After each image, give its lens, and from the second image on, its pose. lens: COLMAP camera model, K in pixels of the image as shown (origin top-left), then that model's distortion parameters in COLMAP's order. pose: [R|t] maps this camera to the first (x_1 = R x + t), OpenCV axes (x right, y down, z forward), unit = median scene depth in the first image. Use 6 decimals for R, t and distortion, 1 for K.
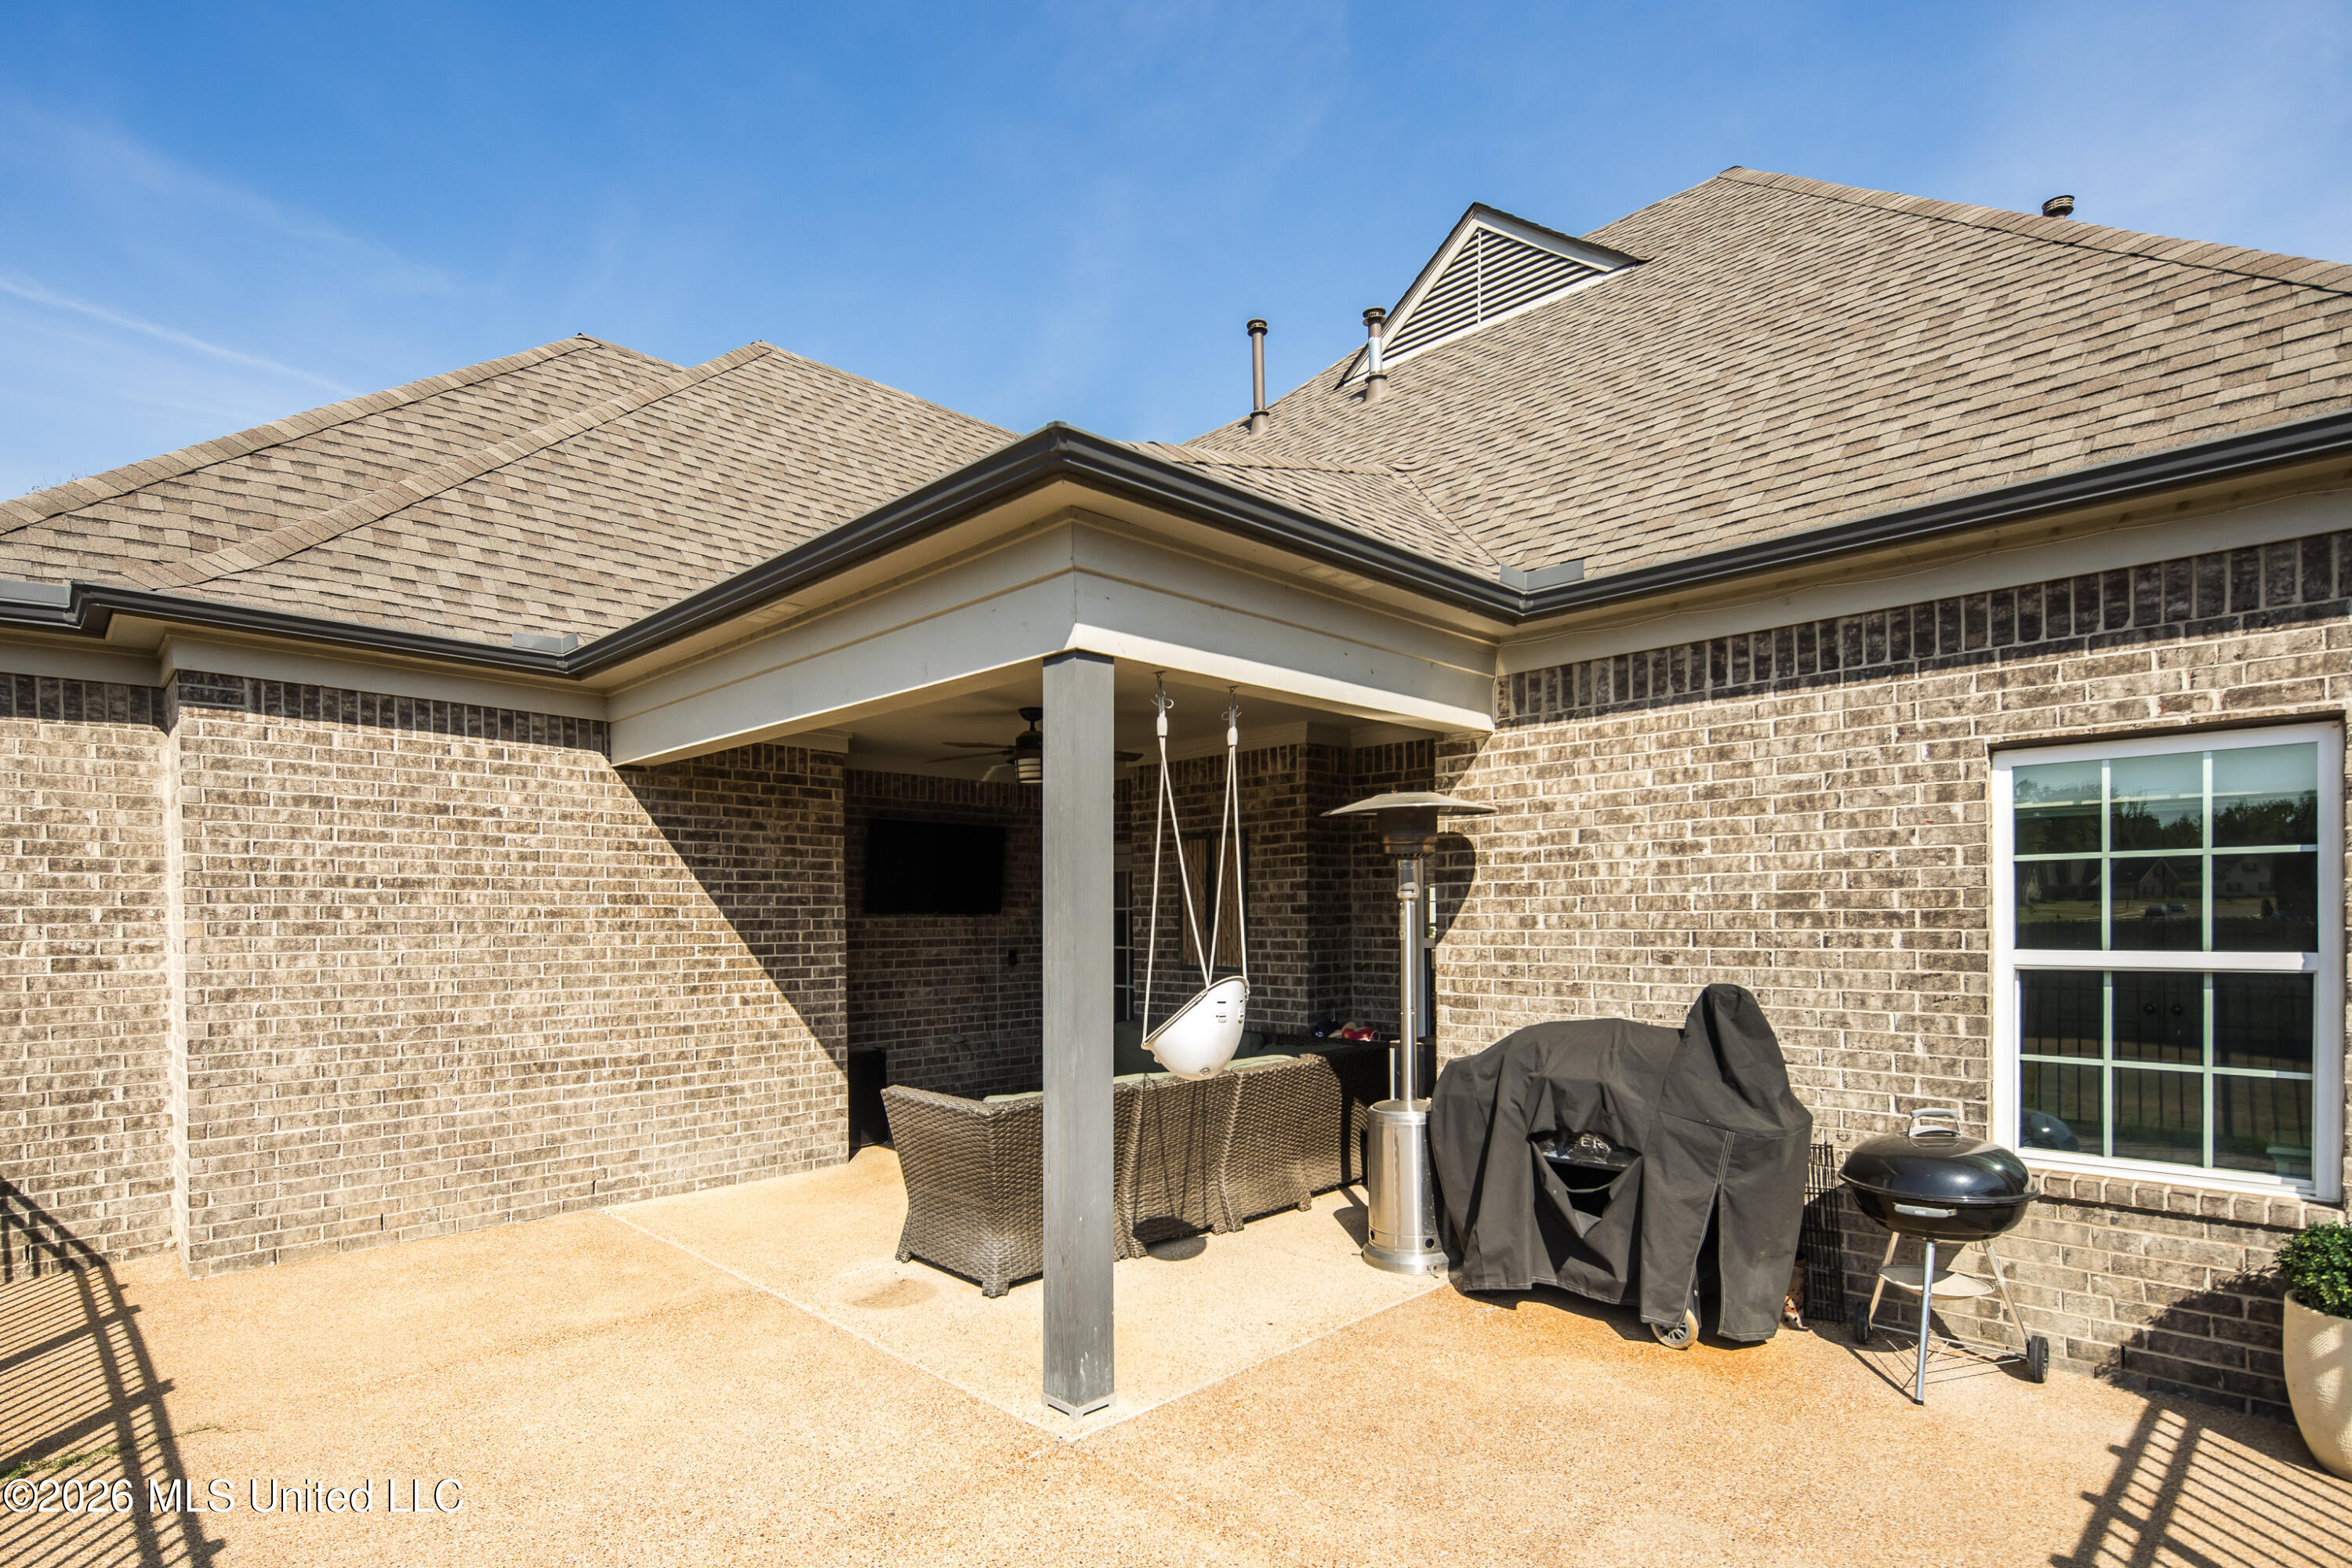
lens RADIAL K [[1172.0, 0, 1216.6], [0, 1172.0, 871.7], [0, 0, 1]] dist [0.011239, -0.005393]
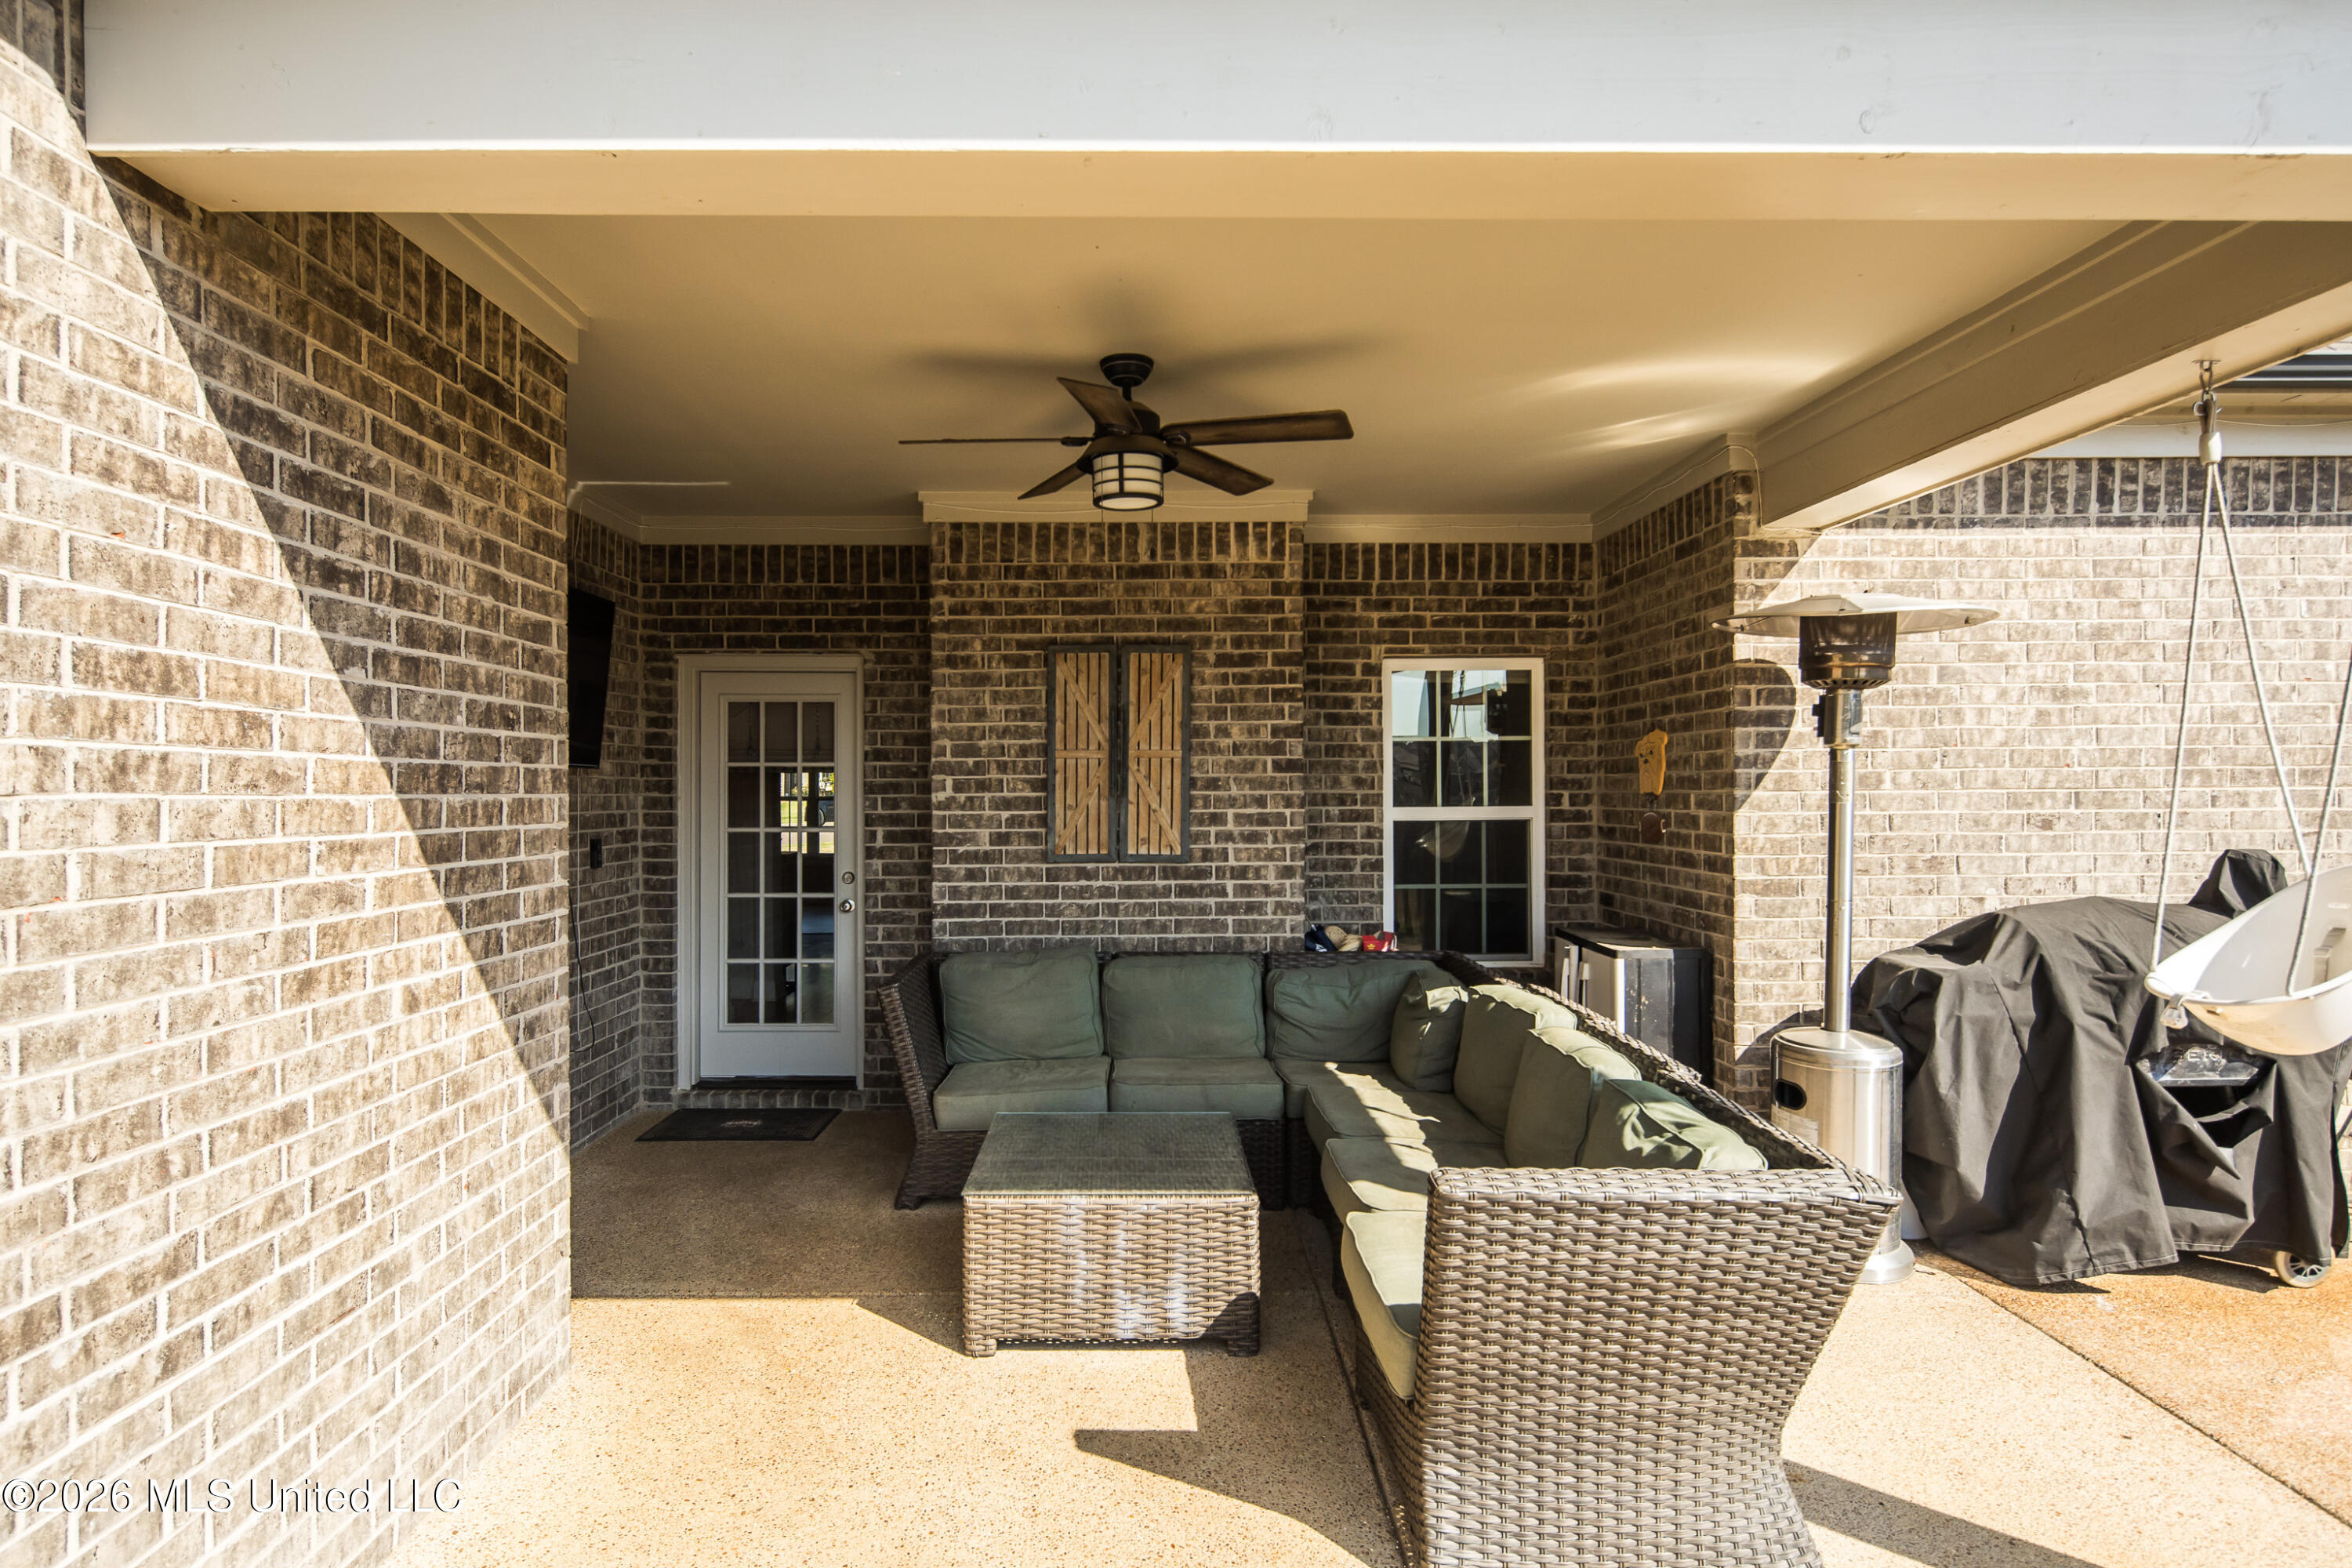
lens RADIAL K [[1172.0, 0, 1152.5], [0, 1172.0, 755.0], [0, 0, 1]] dist [0.011239, -0.005393]
pose [[0.715699, 0.025441, 0.697945, -0.601262], [-0.028149, 0.999575, -0.007572, 0.043677], [-0.697841, -0.014227, 0.716111, 0.745914]]
